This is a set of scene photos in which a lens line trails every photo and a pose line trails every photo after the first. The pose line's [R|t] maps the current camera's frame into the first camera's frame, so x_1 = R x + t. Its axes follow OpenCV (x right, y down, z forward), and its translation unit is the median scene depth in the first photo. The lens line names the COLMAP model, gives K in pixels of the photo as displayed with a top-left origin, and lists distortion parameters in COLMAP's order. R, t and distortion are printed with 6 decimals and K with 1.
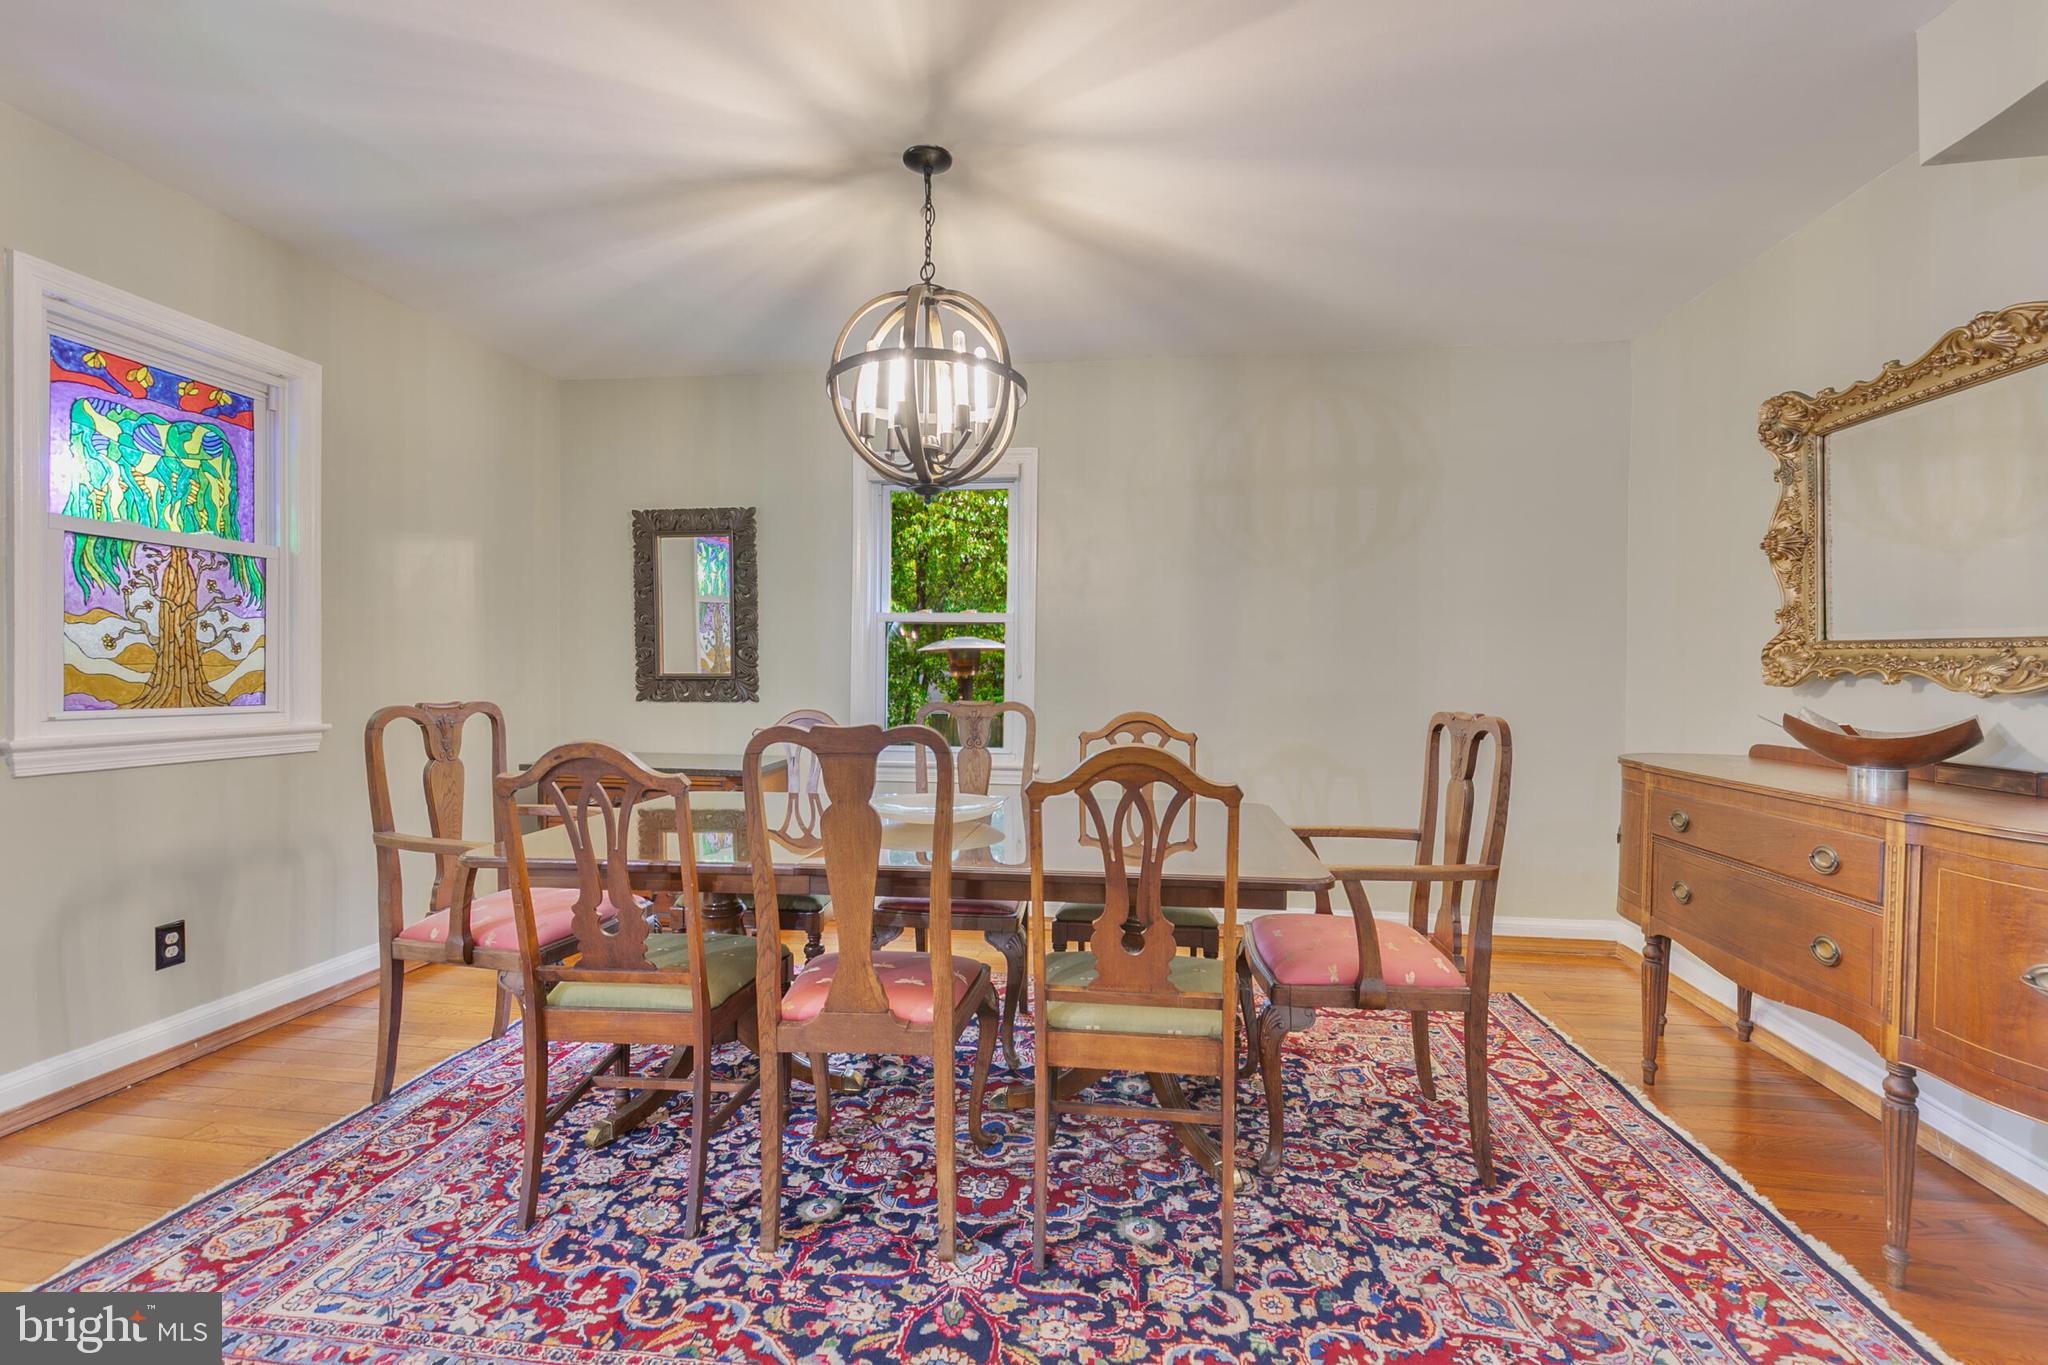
lens RADIAL K [[916.2, 0, 1021.7], [0, 916.2, 684.8], [0, 0, 1]] dist [0.007440, -0.000633]
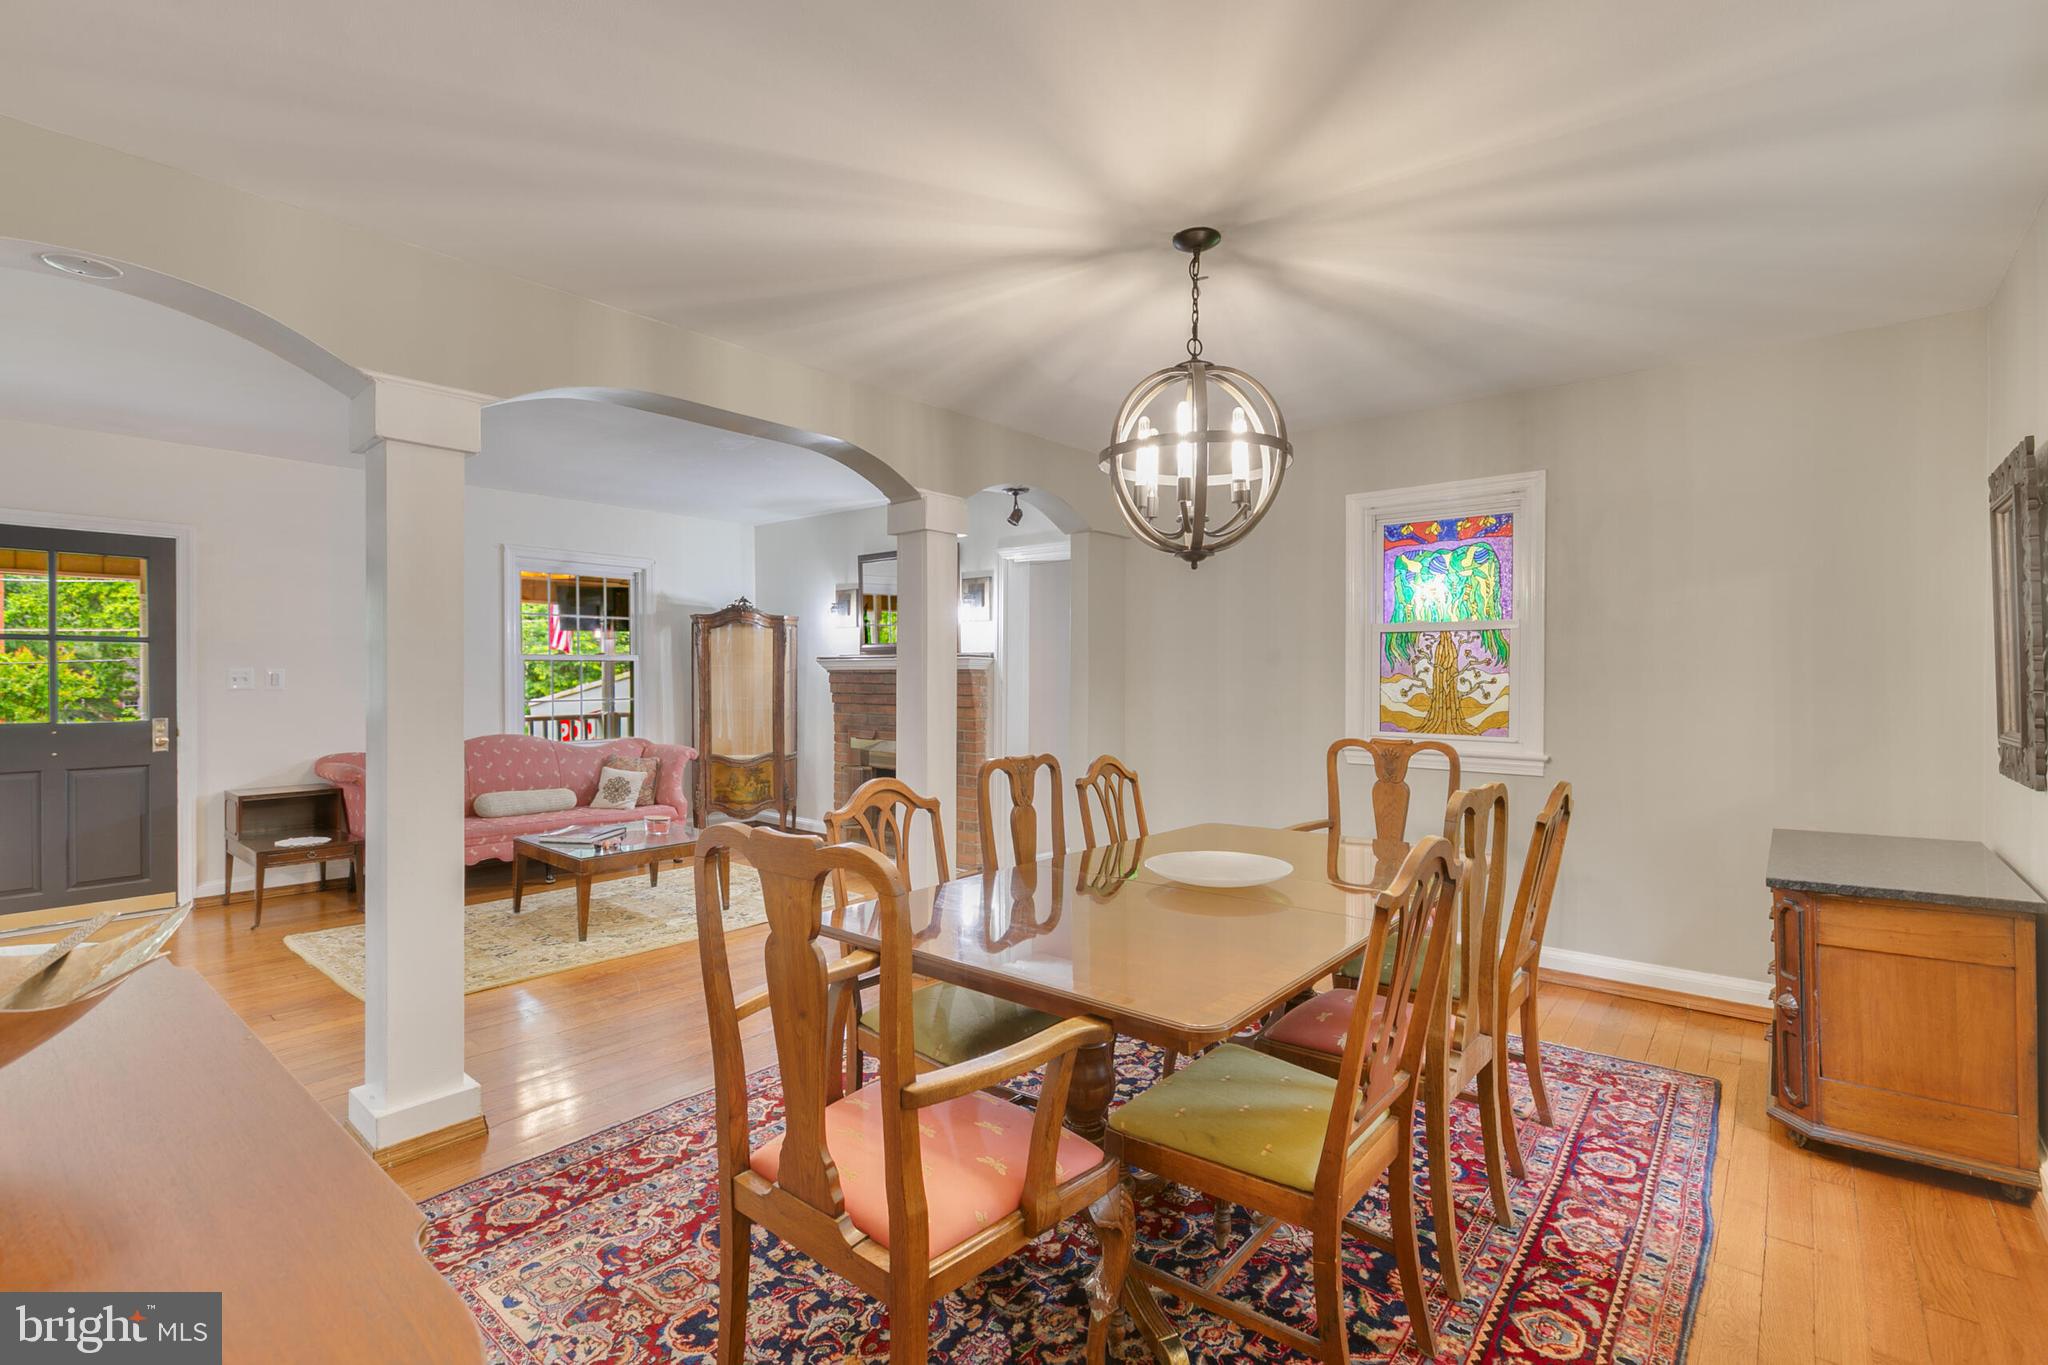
lens RADIAL K [[914.6, 0, 1021.0], [0, 914.6, 683.8], [0, 0, 1]] dist [0.006038, 0.000105]
pose [[-0.536212, -0.000006, -0.844083, 0.810922], [-0.014568, 0.999851, 0.009247, -0.067402], [0.843958, 0.017255, -0.536132, 1.284771]]
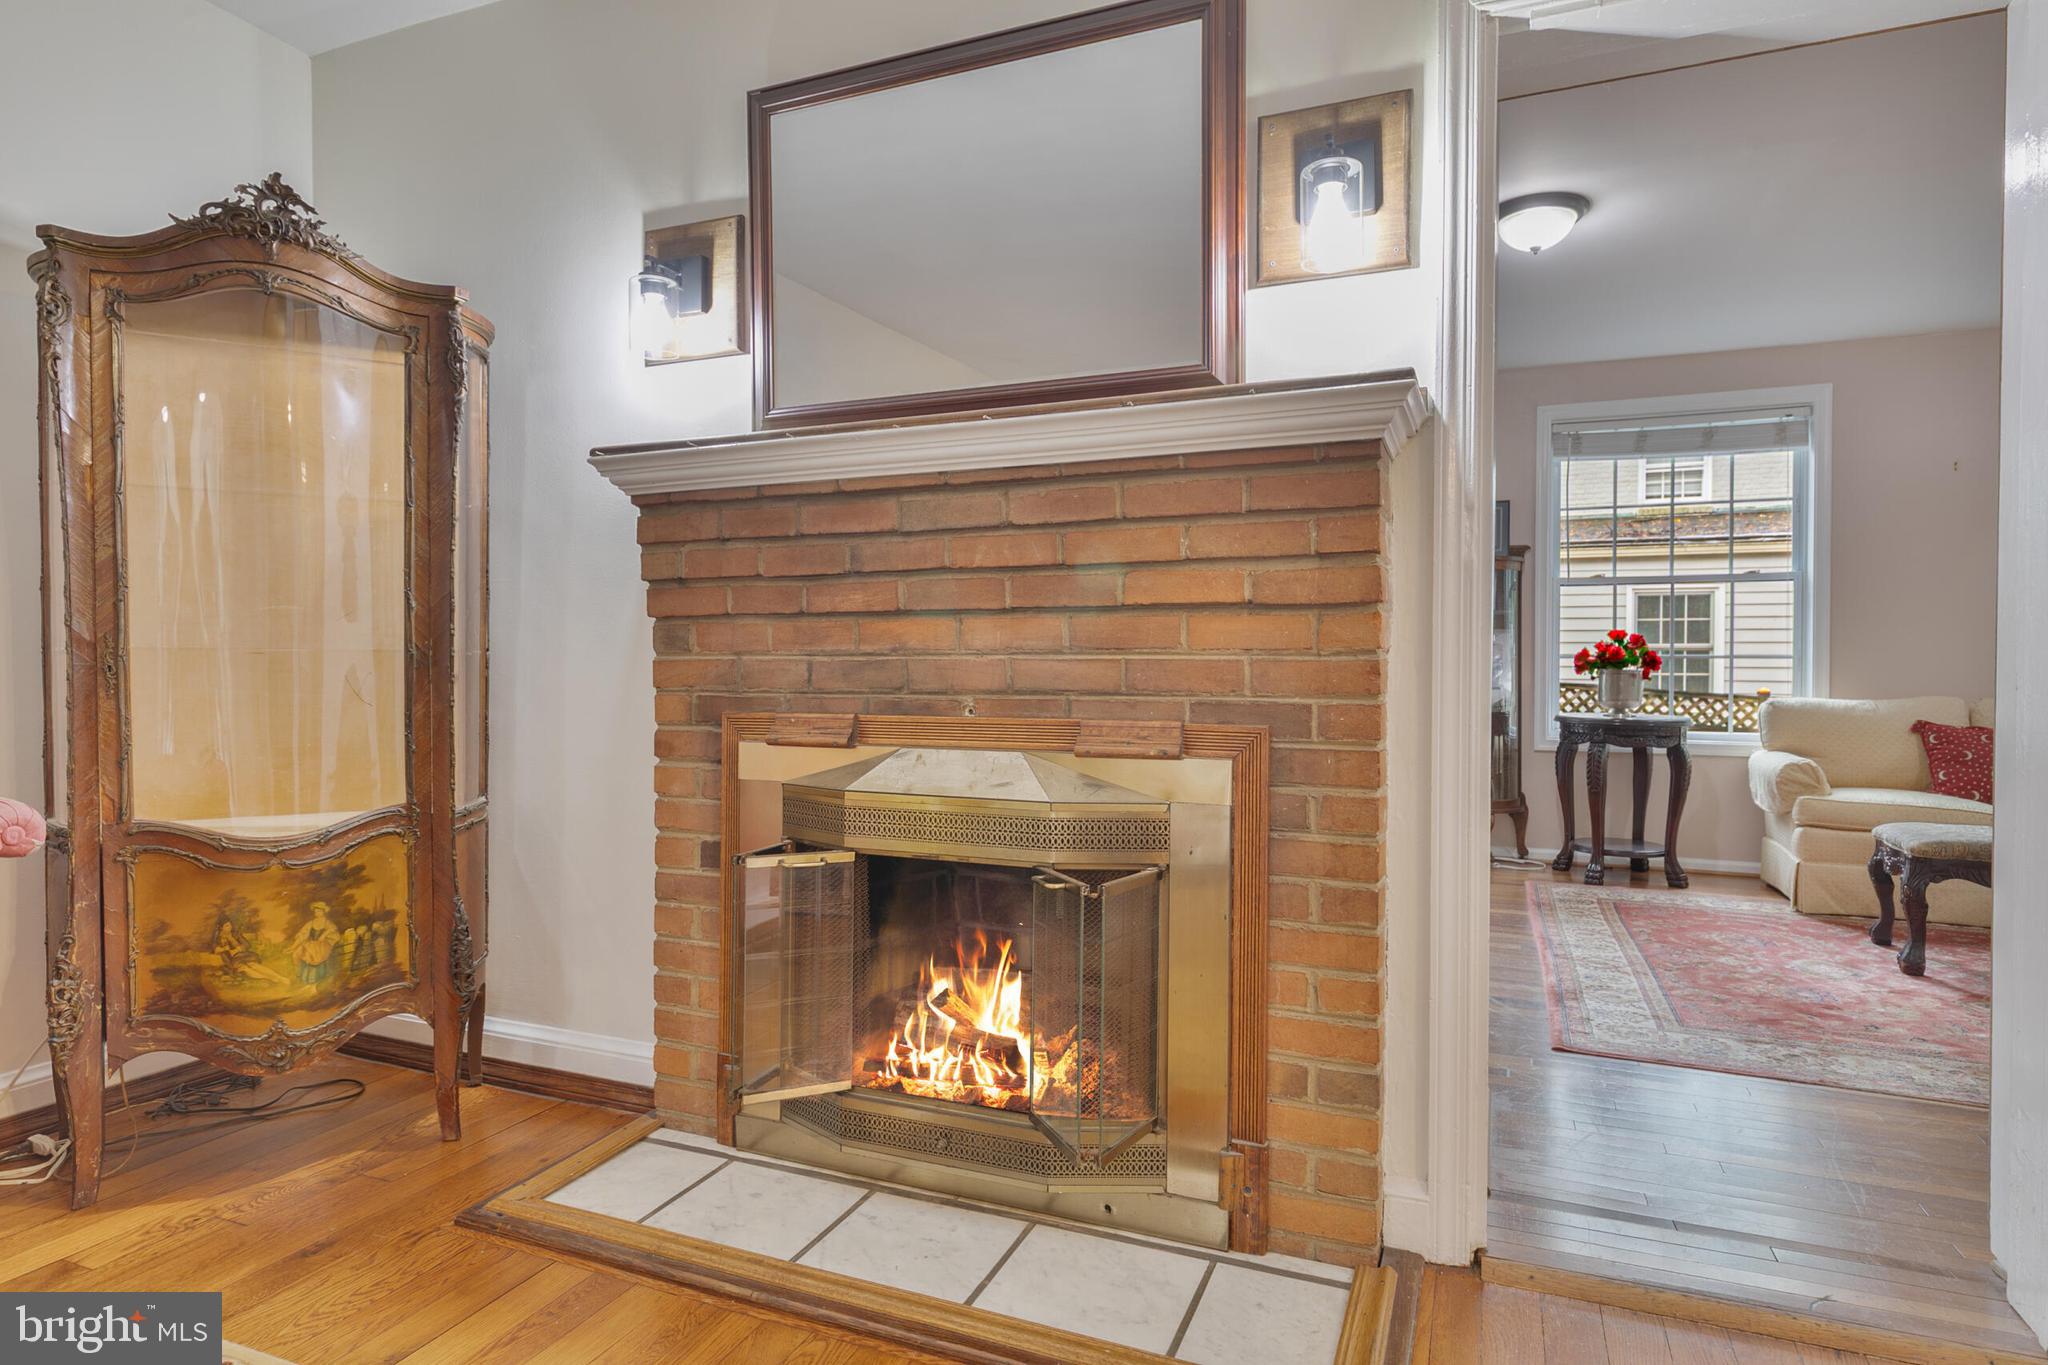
lens RADIAL K [[1144.8, 0, 1020.2], [0, 1144.8, 683.4], [0, 0, 1]] dist [0.004921, 0.001246]
pose [[-0.262497, 0.005080, -0.964919, -0.314149], [-0.013523, 0.999869, 0.008943, 0.058741], [0.964838, 0.015396, -0.262394, -0.054197]]
